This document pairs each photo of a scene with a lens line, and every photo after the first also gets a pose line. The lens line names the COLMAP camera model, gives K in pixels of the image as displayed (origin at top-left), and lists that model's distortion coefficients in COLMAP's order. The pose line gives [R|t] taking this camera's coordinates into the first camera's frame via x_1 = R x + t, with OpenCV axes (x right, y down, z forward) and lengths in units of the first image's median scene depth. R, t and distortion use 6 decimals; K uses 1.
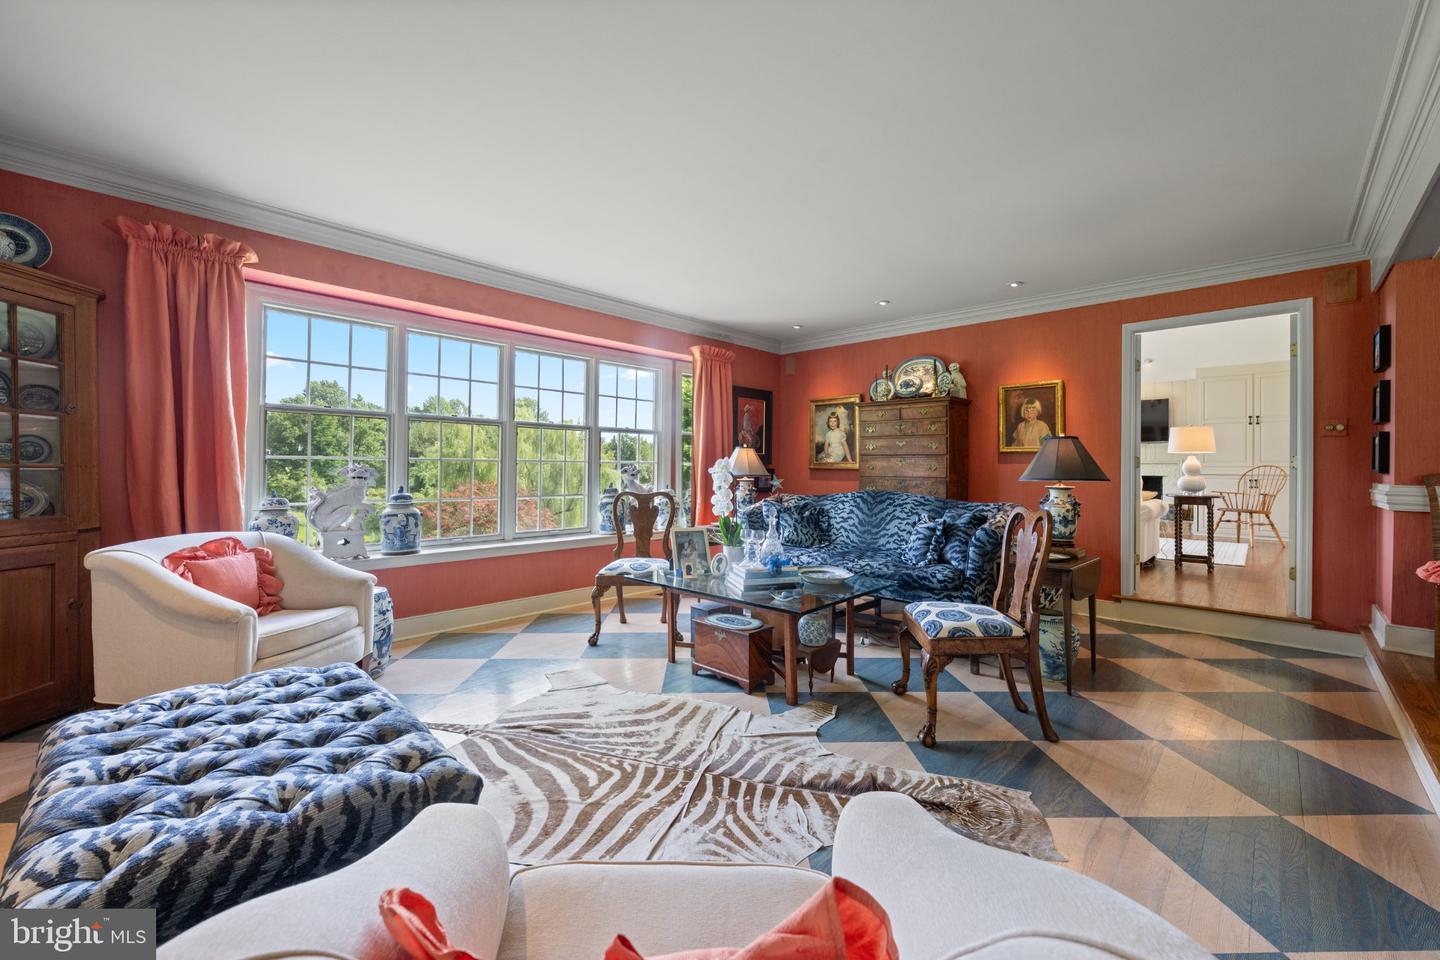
lens RADIAL K [[578.9, 0, 715.8], [0, 578.9, 460.4], [0, 0, 1]] dist [-0.000623, -0.000007]
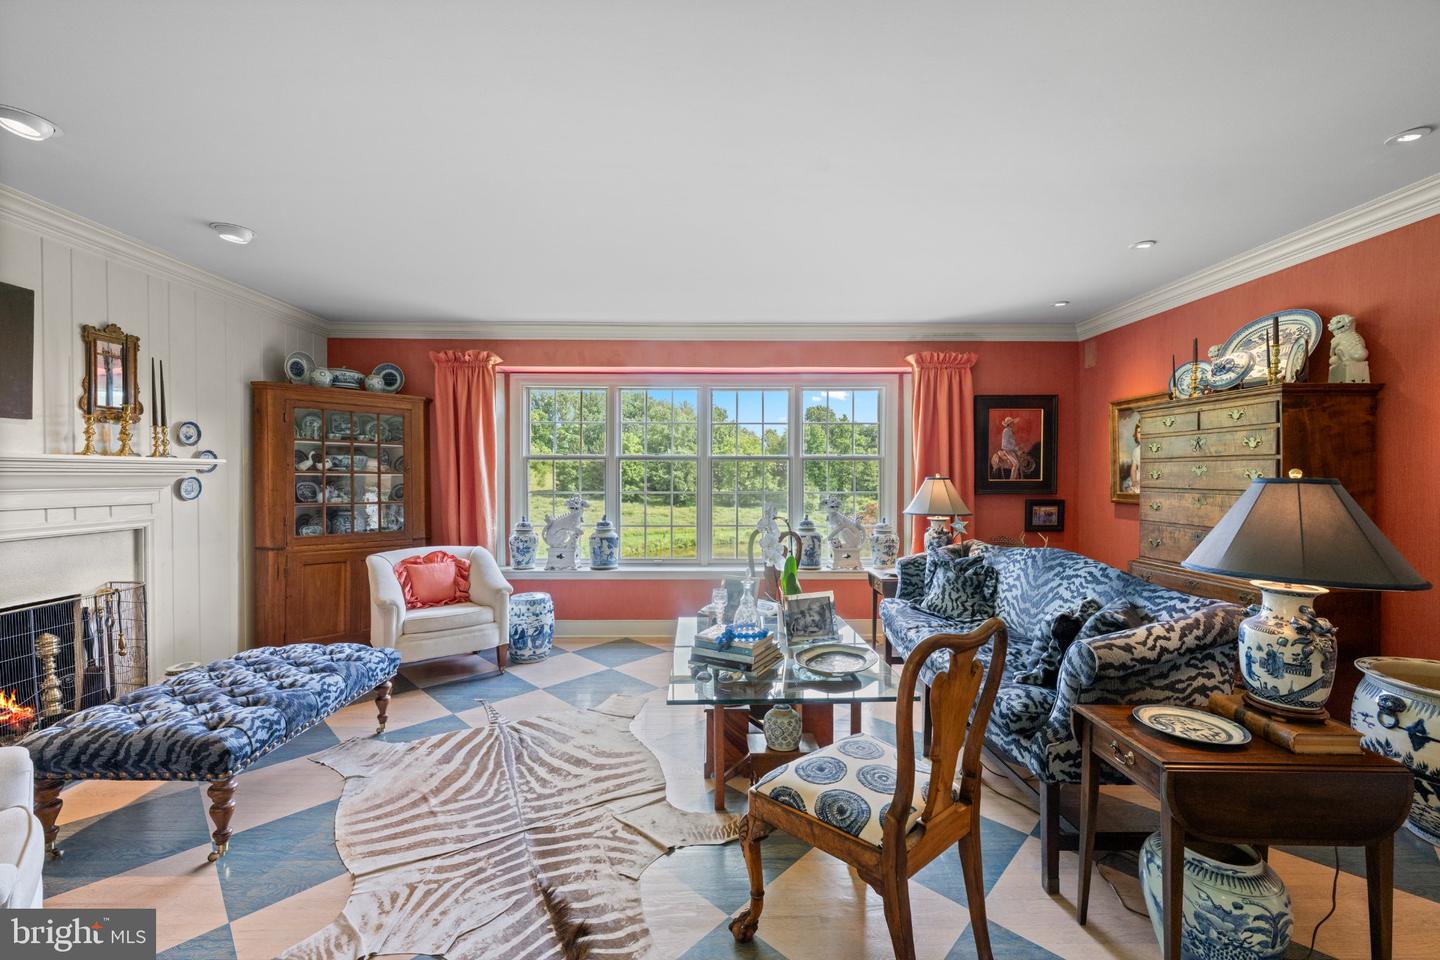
lens RADIAL K [[569.2, 0, 713.3], [0, 569.2, 478.4], [0, 0, 1]] dist [-0.000293, -0.000013]
pose [[0.701773, -0.003410, -0.712393, 0.514288], [0.014359, 0.999853, 0.009359, -0.044036], [0.712256, -0.016797, 0.701718, 0.308005]]
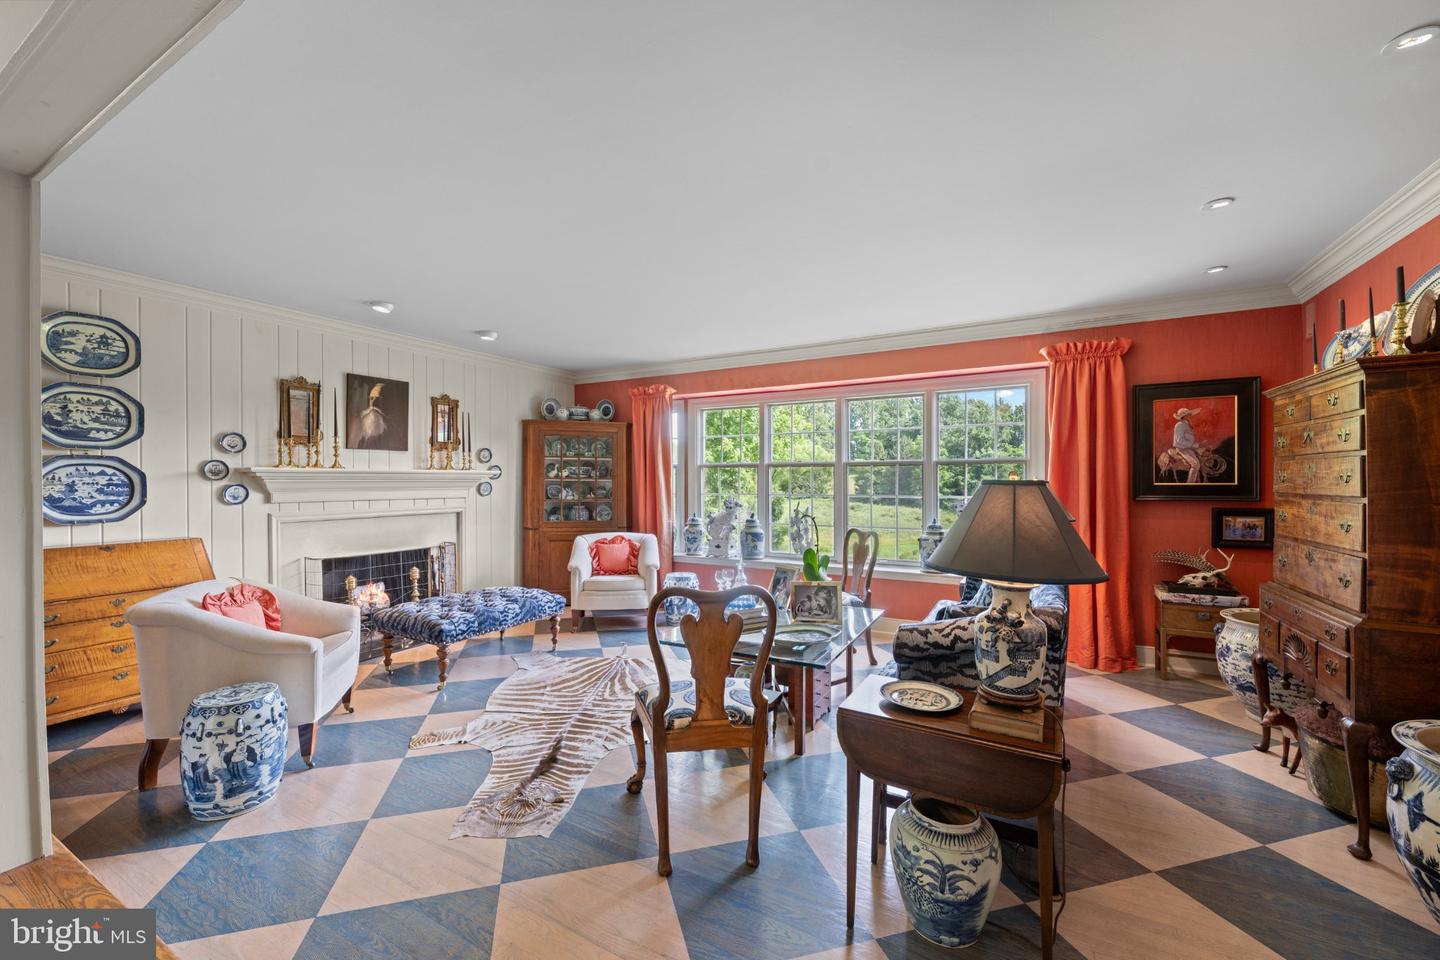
lens RADIAL K [[569.2, 0, 713.3], [0, 569.2, 478.4], [0, 0, 1]] dist [-0.000293, -0.000013]
pose [[0.250291, -0.012325, -0.968092, 0.862250], [0.017764, 0.999809, -0.008136, -0.036310], [0.968008, -0.015161, 0.250462, 0.549098]]
